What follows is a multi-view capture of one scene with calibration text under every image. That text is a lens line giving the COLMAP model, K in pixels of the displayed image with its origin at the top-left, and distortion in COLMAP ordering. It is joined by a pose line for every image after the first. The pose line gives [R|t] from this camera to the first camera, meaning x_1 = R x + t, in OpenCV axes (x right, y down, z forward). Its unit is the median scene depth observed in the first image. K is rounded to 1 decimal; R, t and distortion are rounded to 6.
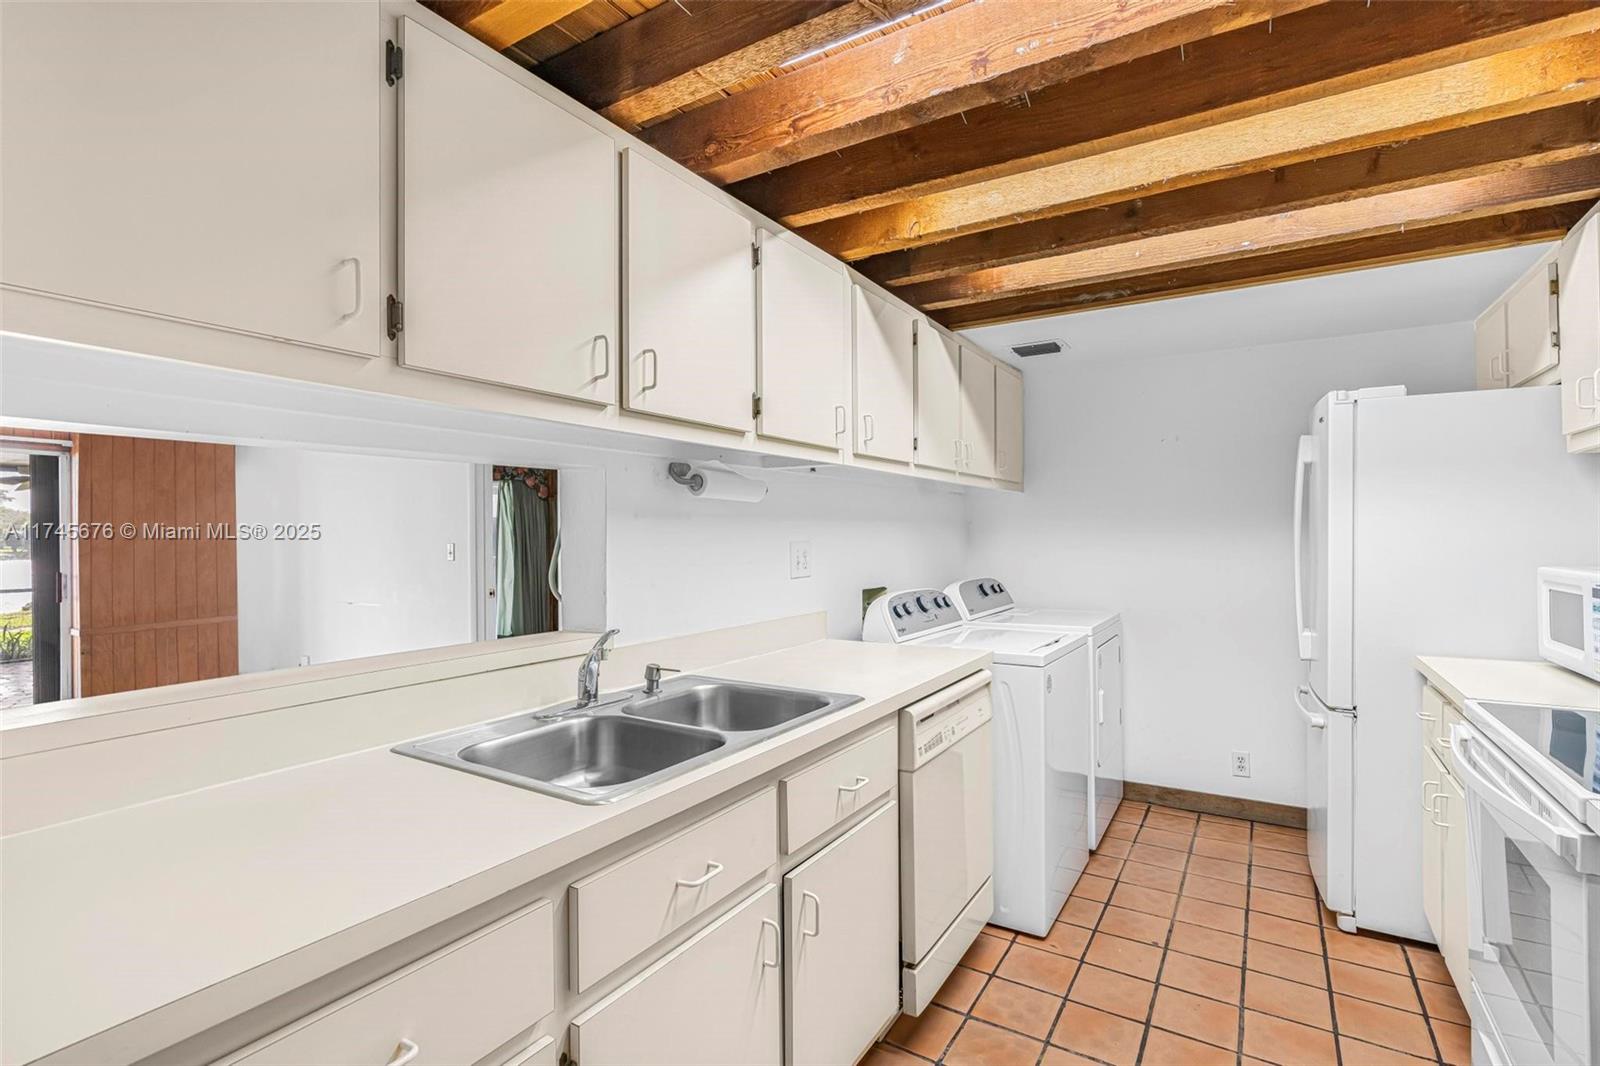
lens RADIAL K [[752.6, 0, 800.0], [0, 752.6, 533.0], [0, 0, 1]] dist [-0.014184, 0.005950]
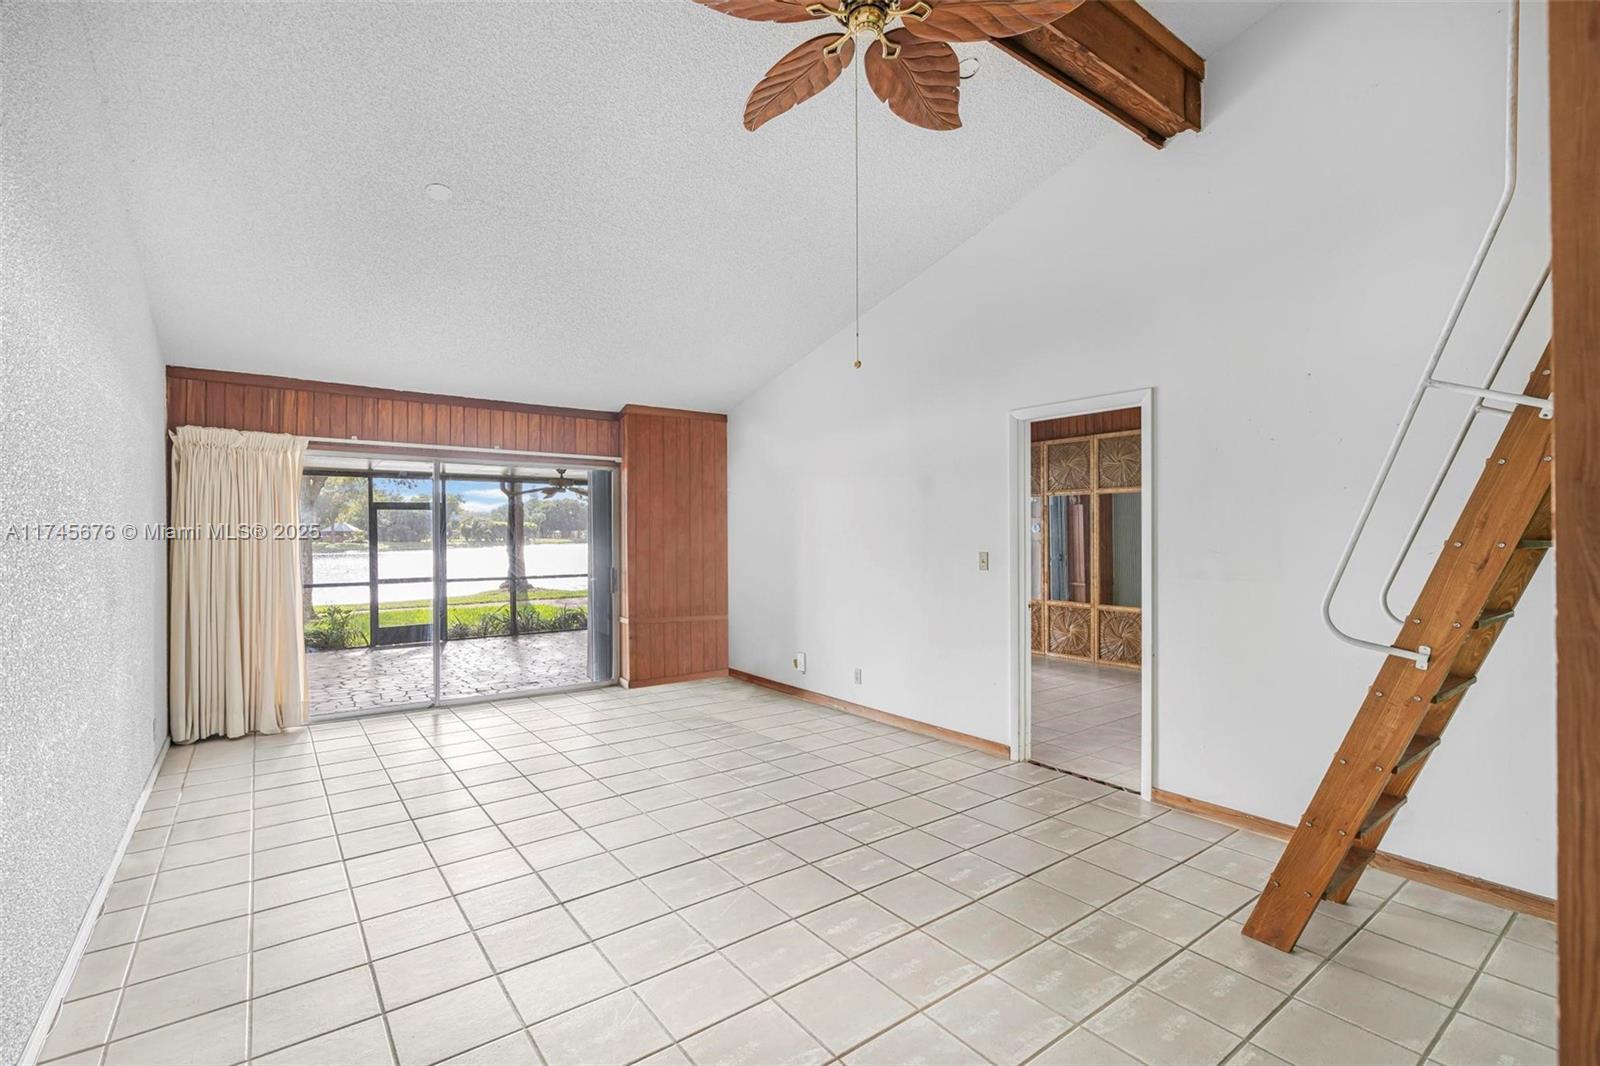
lens RADIAL K [[732.6, 0, 806.0], [0, 732.6, 533.4], [0, 0, 1]] dist [-0.007001, -0.000022]
pose [[0.931183, 0.006491, -0.364493, -0.745669], [-0.004377, 0.999968, 0.006626, -0.034117], [0.364525, -0.004575, 0.931182, 0.075613]]
